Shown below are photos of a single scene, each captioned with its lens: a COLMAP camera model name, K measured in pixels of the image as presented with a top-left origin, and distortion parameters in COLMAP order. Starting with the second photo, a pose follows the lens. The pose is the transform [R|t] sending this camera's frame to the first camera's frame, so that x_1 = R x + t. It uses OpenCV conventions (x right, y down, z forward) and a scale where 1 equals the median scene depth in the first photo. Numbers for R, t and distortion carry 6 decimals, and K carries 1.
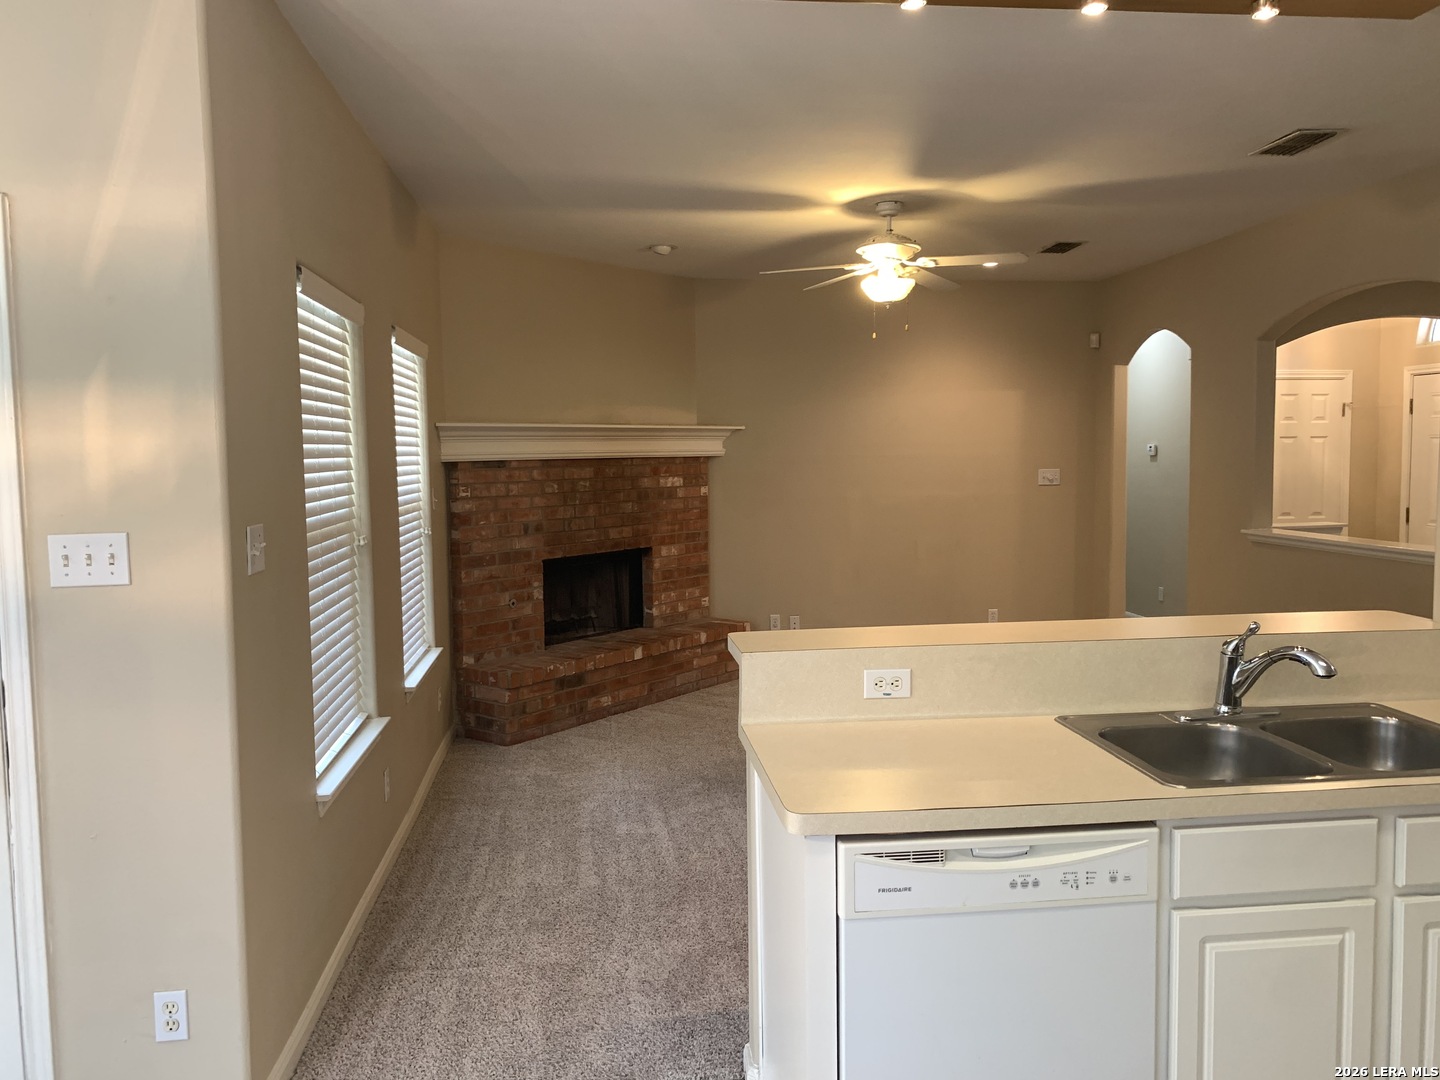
lens RADIAL K [[1086.0, 0, 808.1], [0, 1086.0, 528.0], [0, 0, 1]] dist [0.029802, -0.020329]
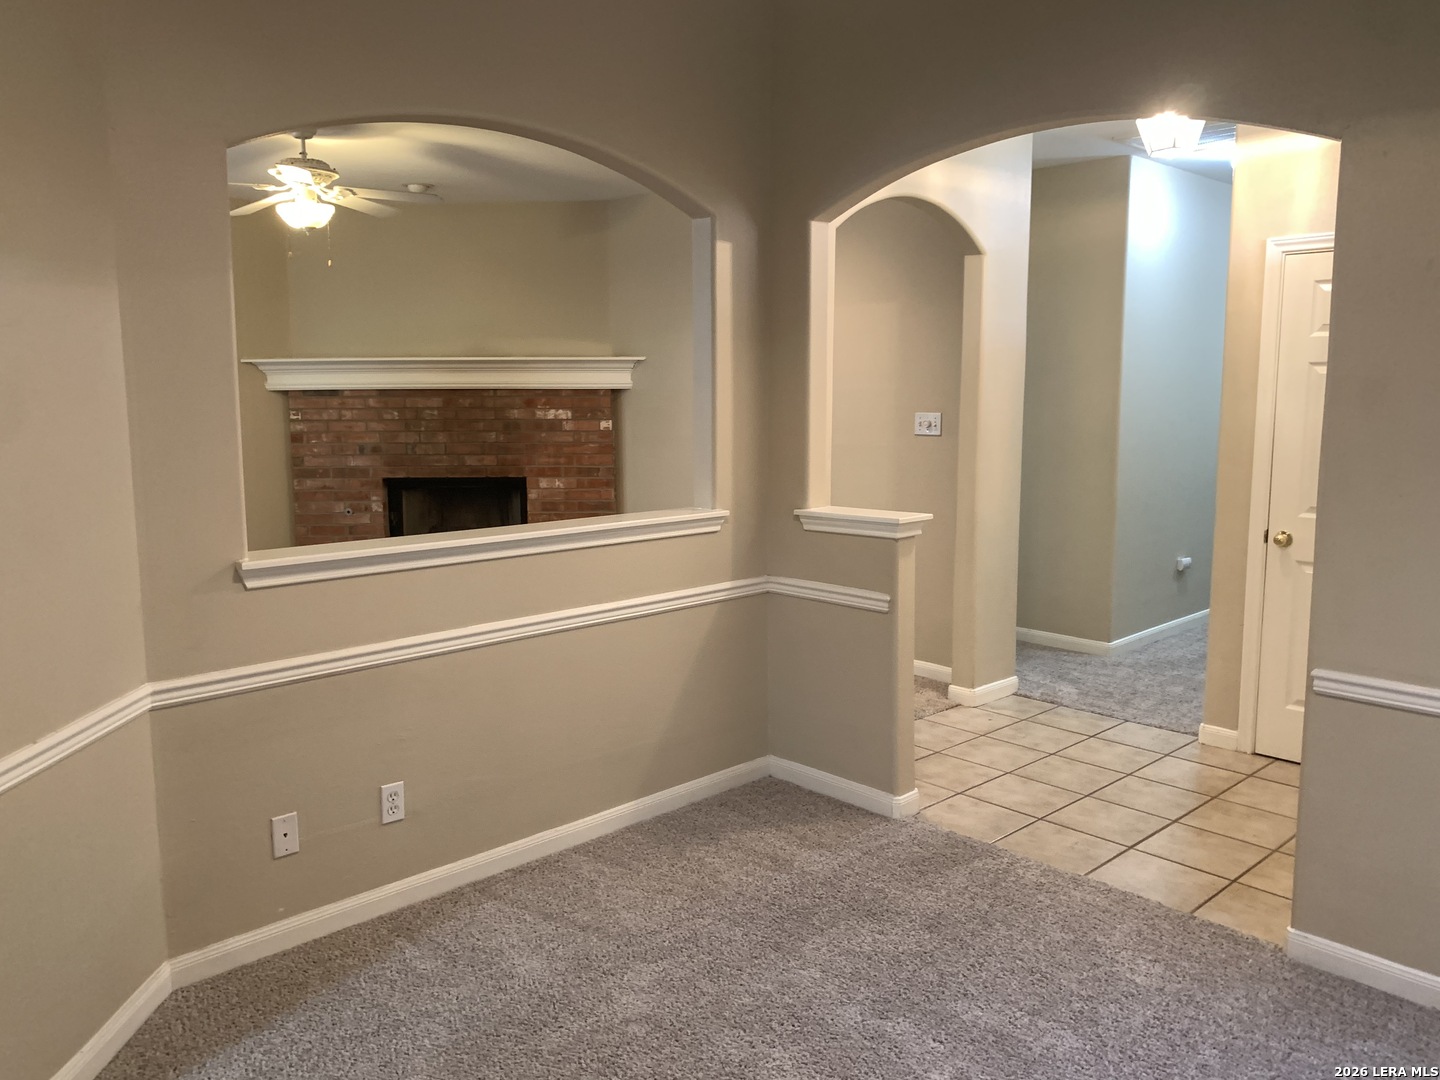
lens RADIAL K [[1086.0, 0, 725.1], [0, 1086.0, 543.8], [0, 0, 1]] dist [0.029802, -0.020329]
pose [[0.582656, 0.125527, -0.802966, 0.873548], [-0.062121, 0.991988, 0.110000, -0.049189], [0.810341, -0.014211, 0.585786, 0.604593]]
